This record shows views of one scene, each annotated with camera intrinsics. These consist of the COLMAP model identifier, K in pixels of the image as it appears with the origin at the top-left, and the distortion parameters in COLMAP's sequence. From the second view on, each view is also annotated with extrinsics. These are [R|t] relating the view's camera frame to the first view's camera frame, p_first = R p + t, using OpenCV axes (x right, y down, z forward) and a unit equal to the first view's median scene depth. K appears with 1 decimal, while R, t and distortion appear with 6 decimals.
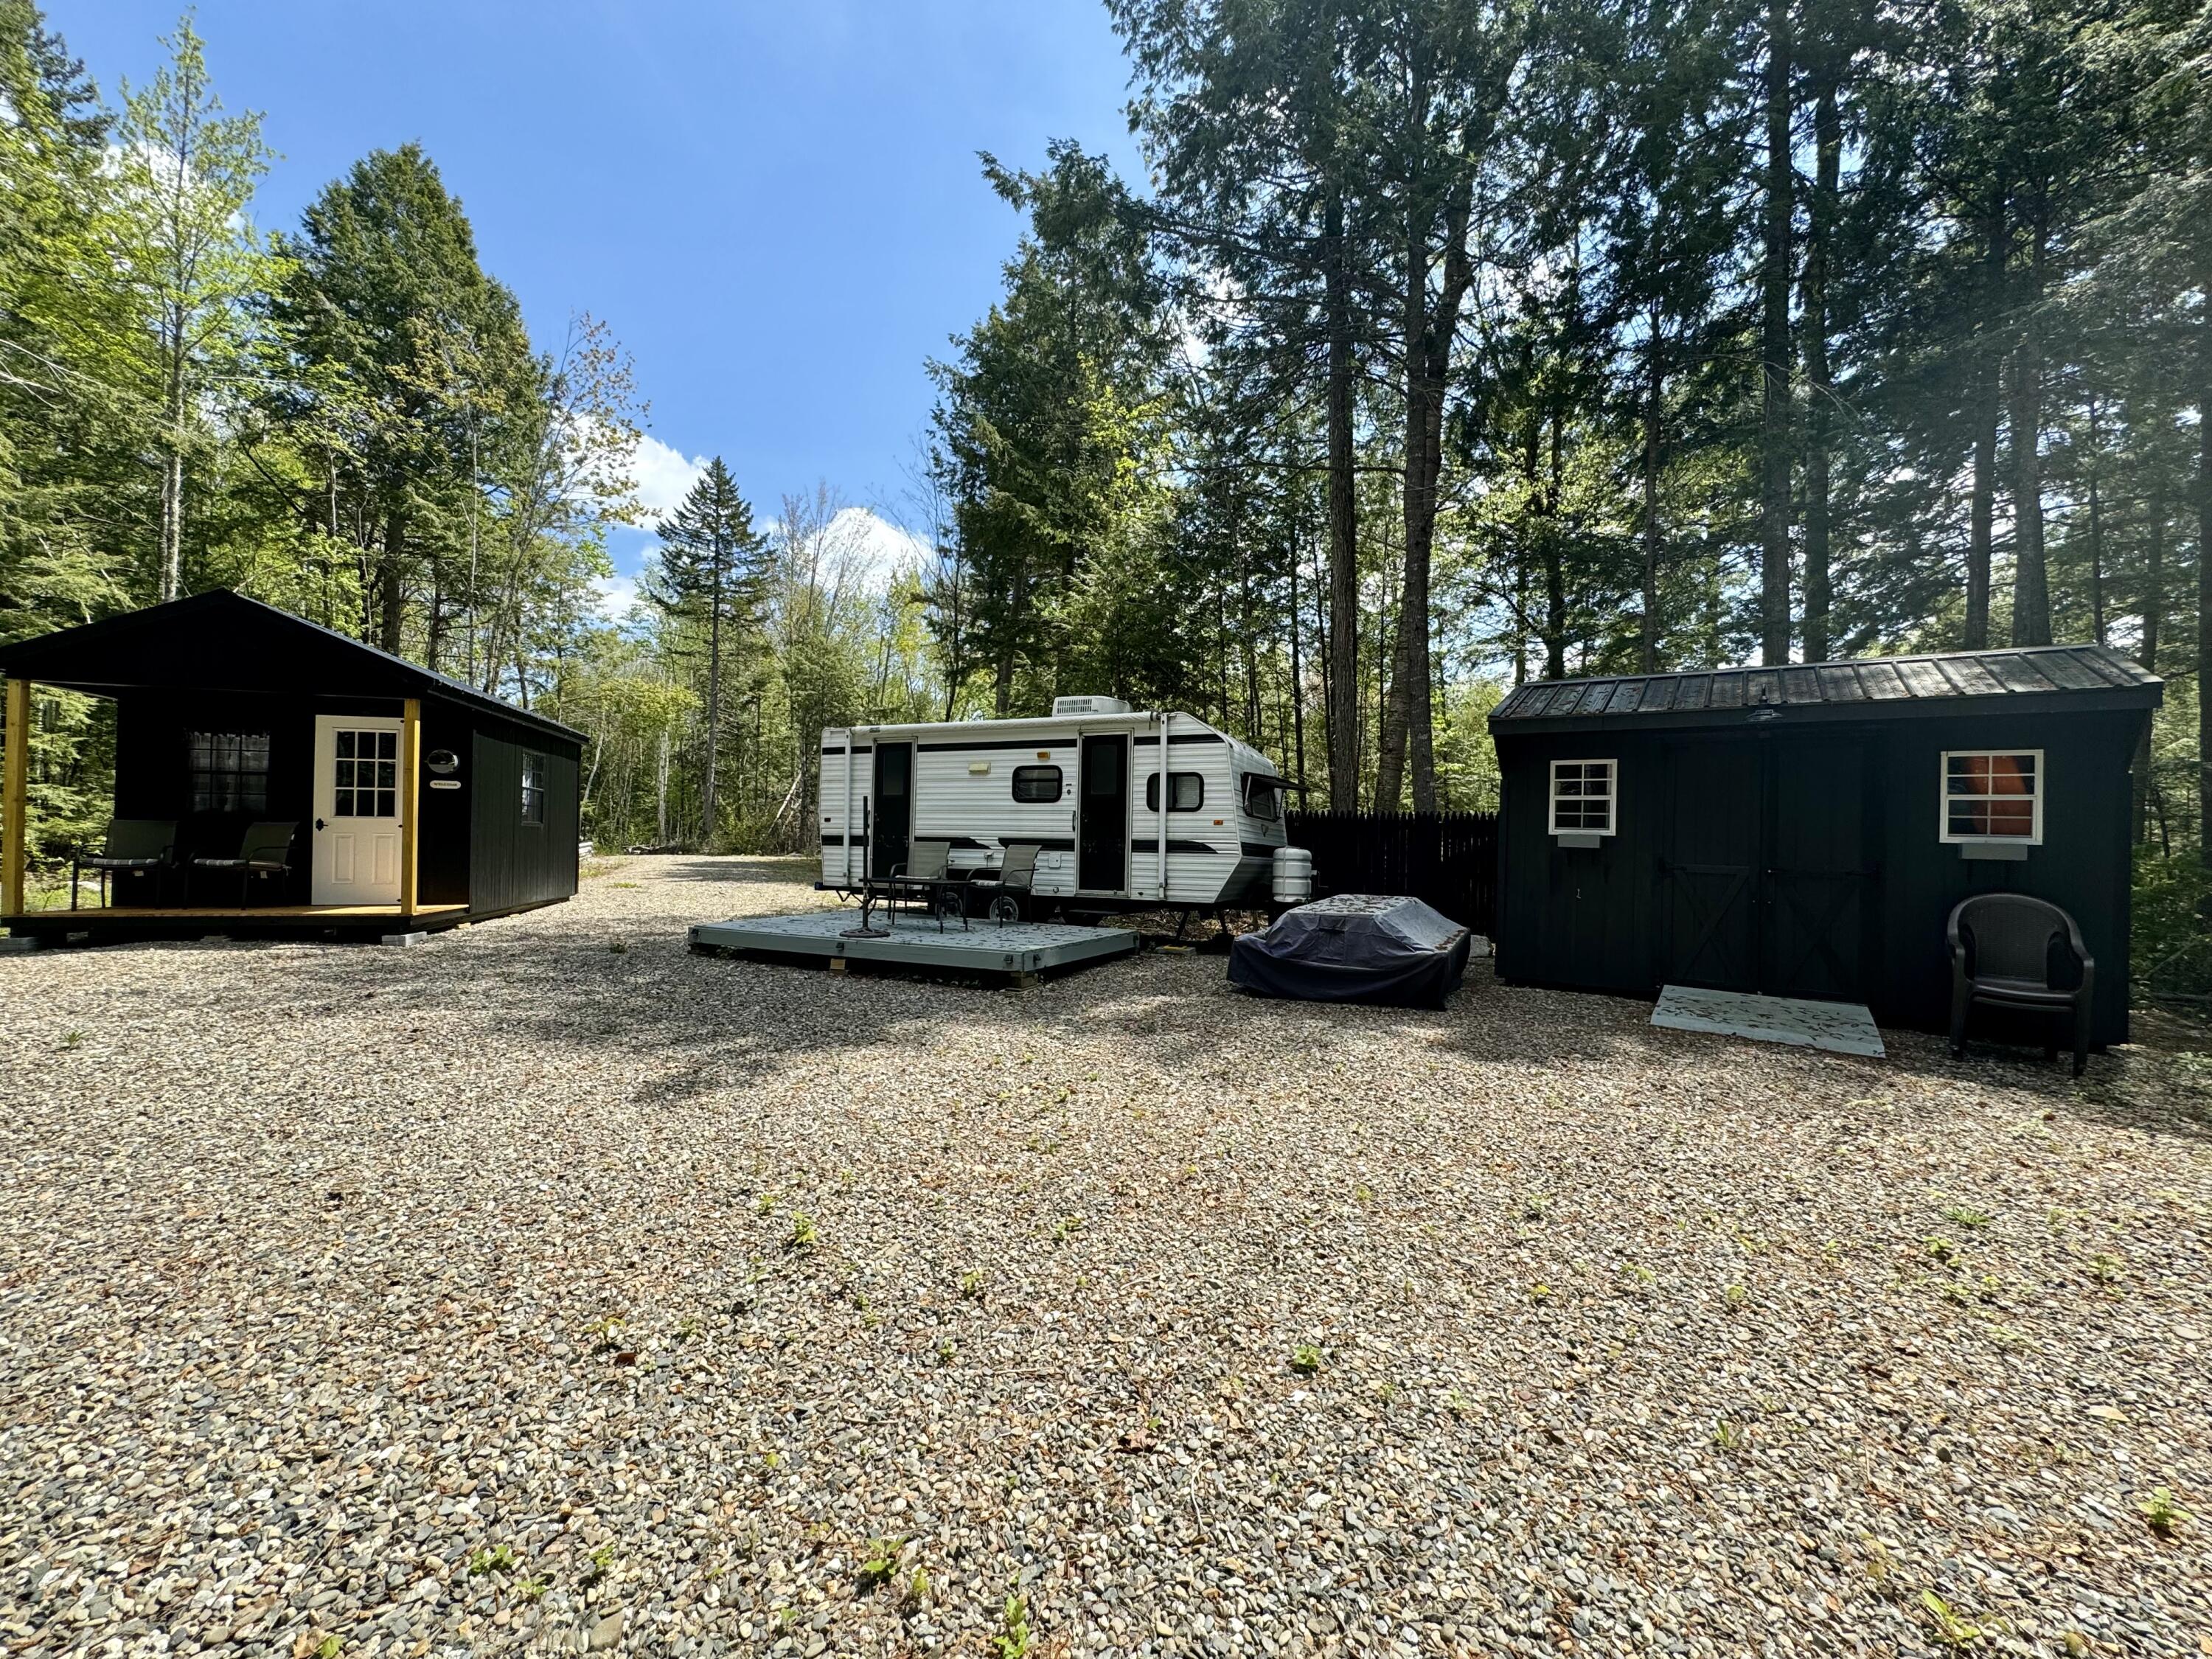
lens RADIAL K [[877.1, 0, 1102.2], [0, 877.1, 823.1], [0, 0, 1]] dist [0.001328, -0.001657]
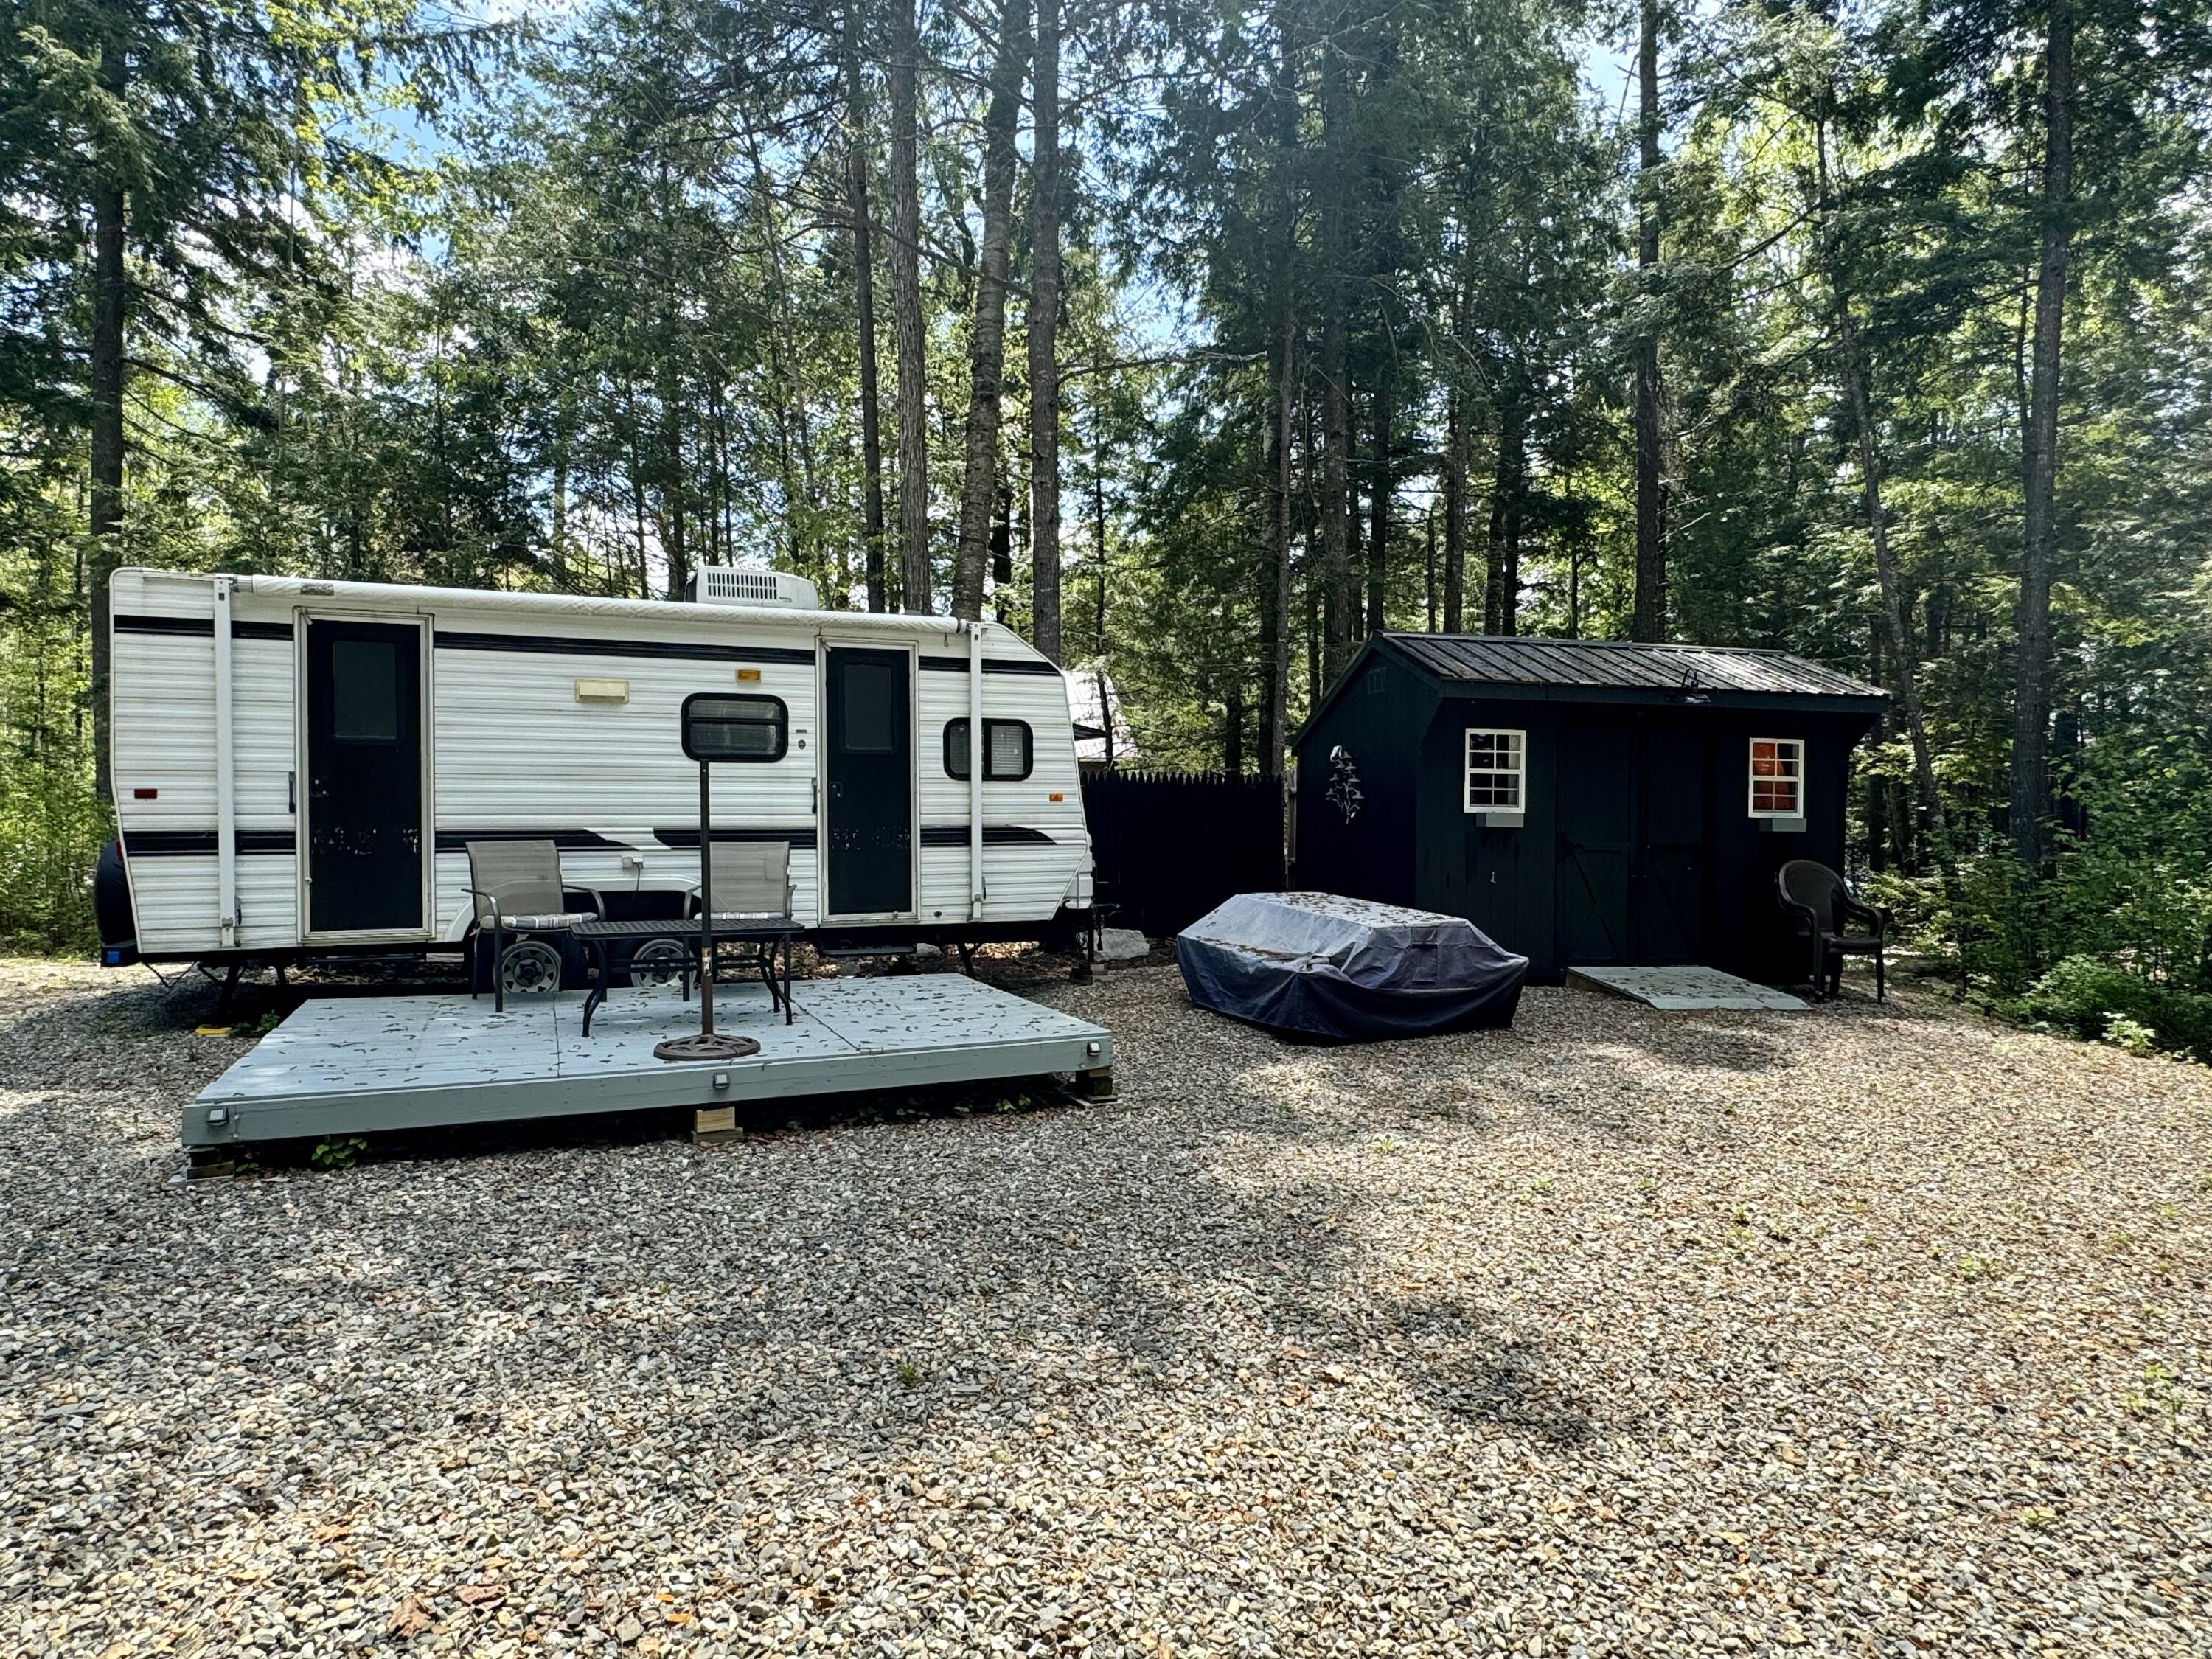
lens RADIAL K [[1260.0, 0, 1089.4], [0, 1260.0, 829.6], [0, 0, 1]] dist [-0.004167, -0.001447]
pose [[0.673838, -0.033081, 0.738138, -0.240147], [-0.008548, 0.998581, 0.052556, -0.011589], [-0.738830, -0.041723, 0.672599, 0.148547]]
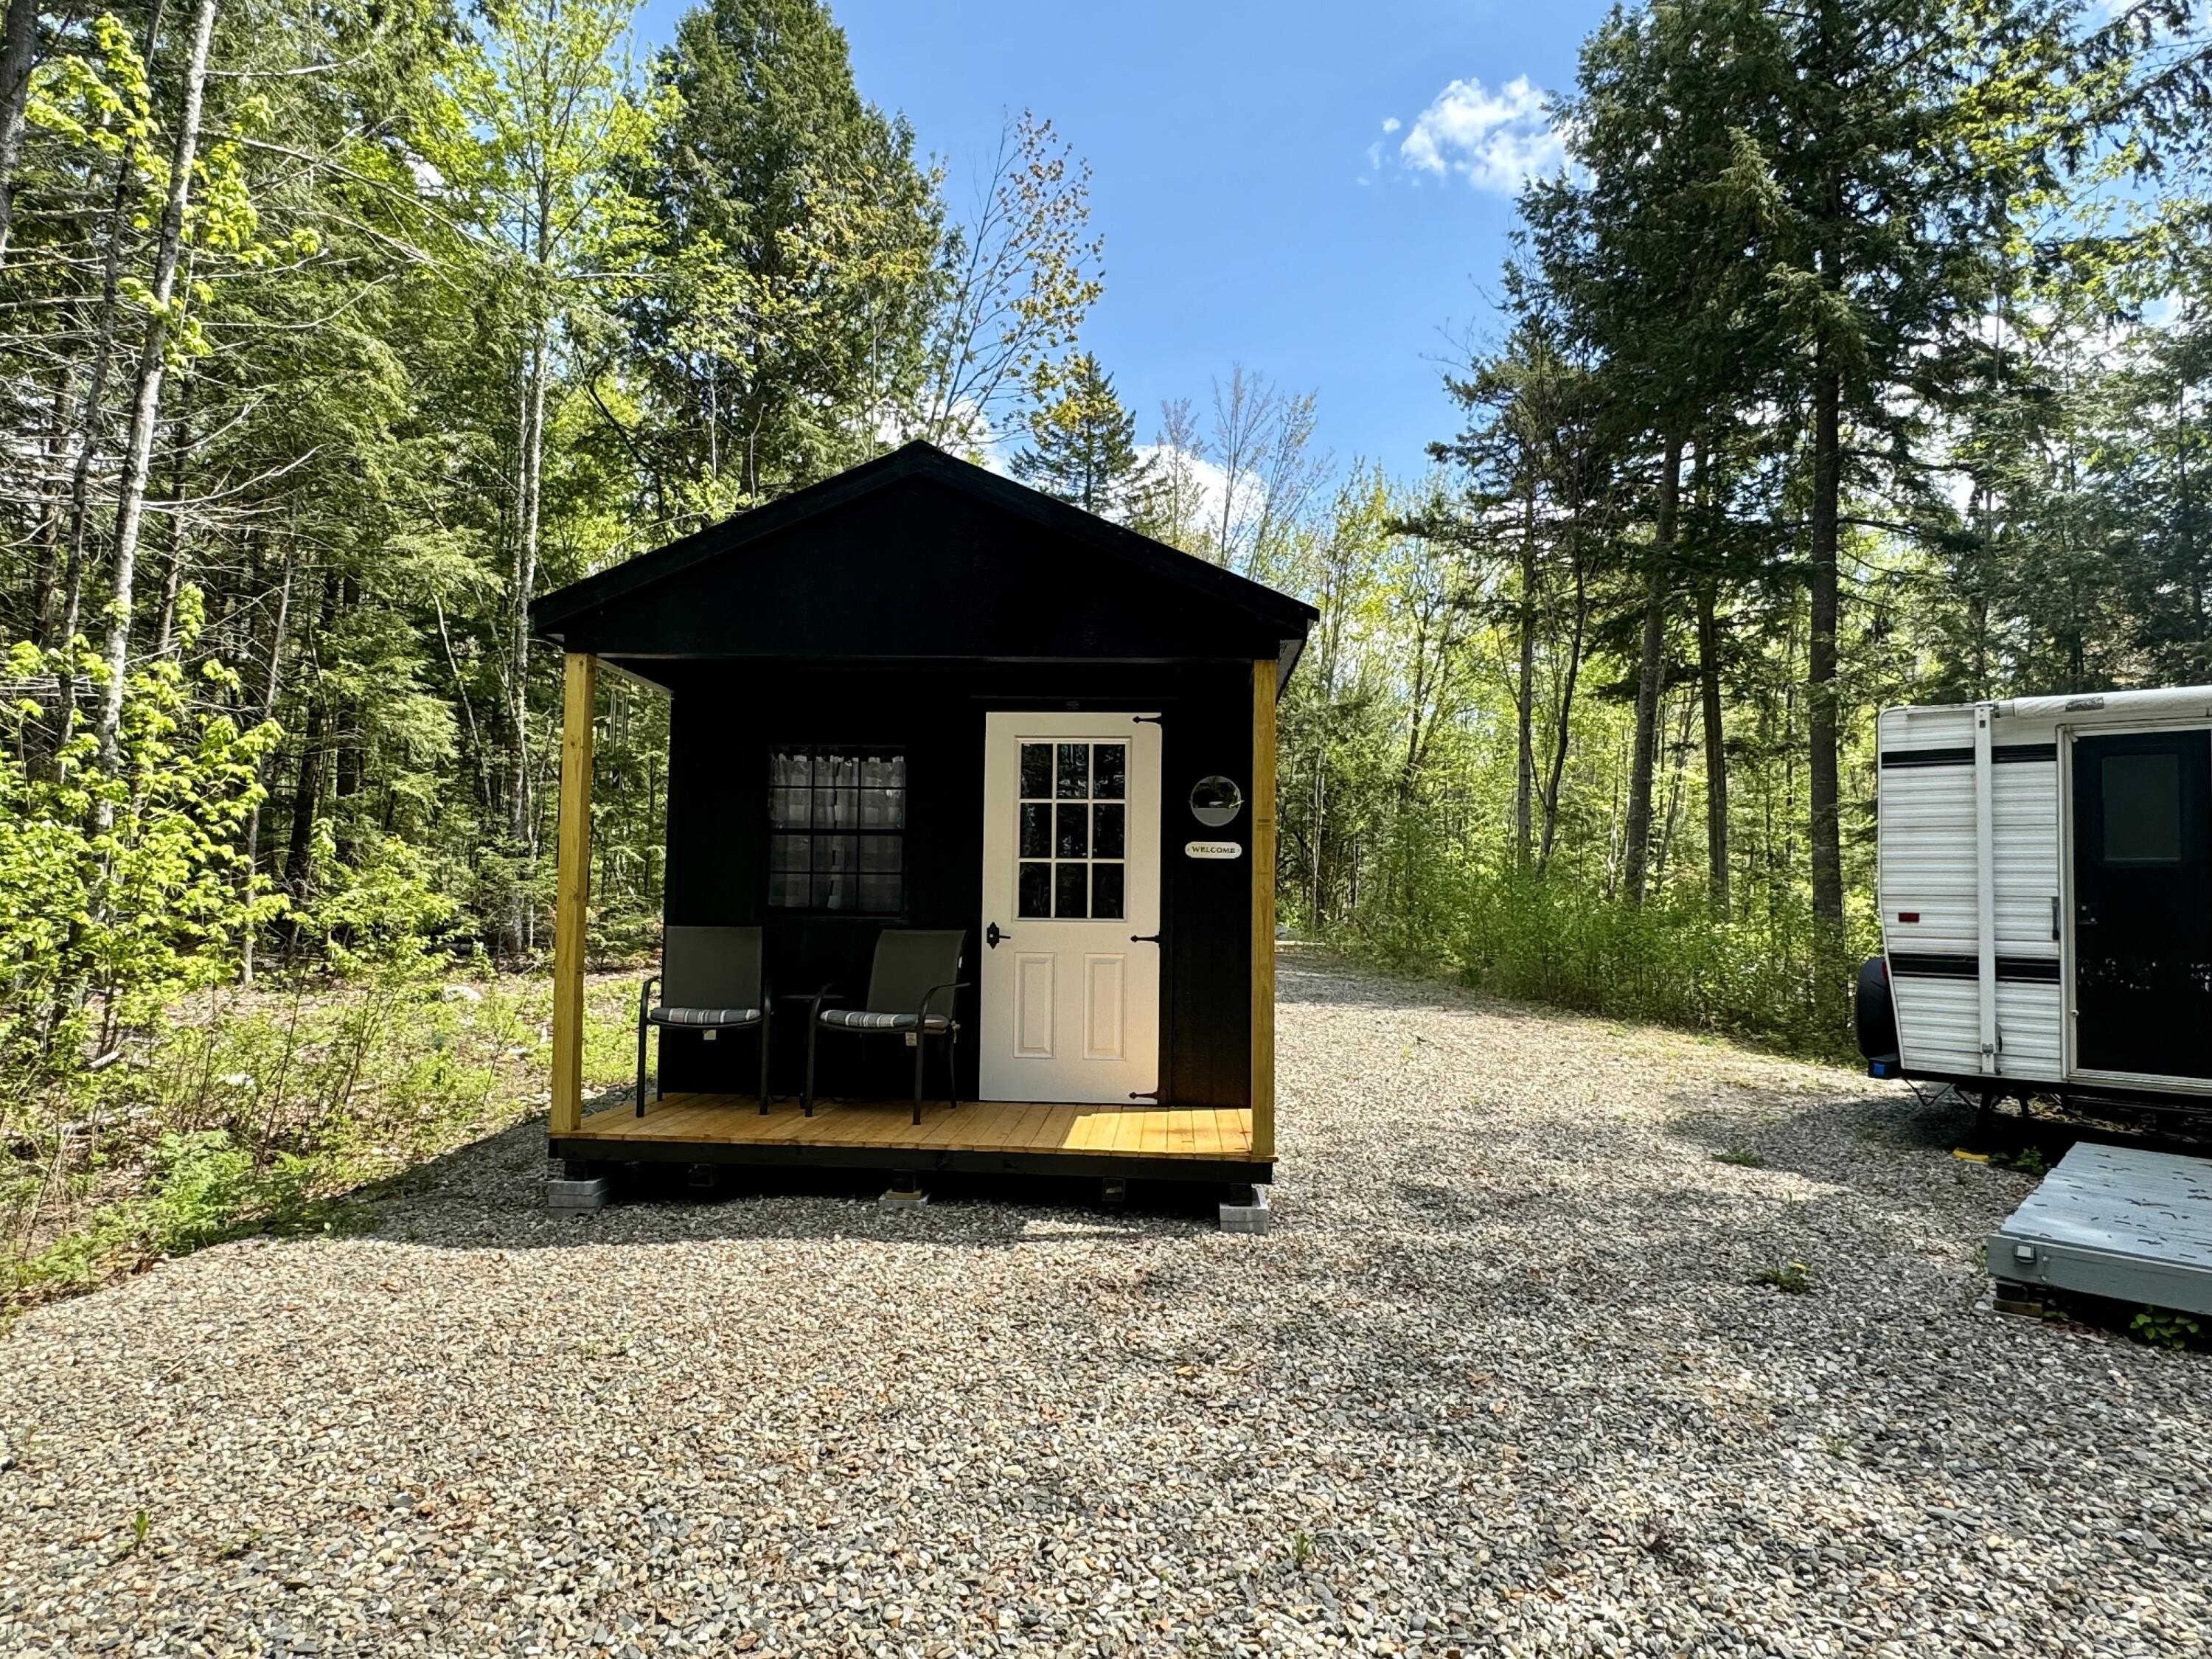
lens RADIAL K [[1260.0, 0, 1100.9], [0, 1260.0, 831.1], [0, 0, 1]] dist [-0.004167, -0.001447]
pose [[0.950032, -0.012443, -0.311904, -0.265925], [0.002195, 0.999447, -0.033183, -0.014227], [0.312144, 0.030840, 0.949534, 0.151154]]
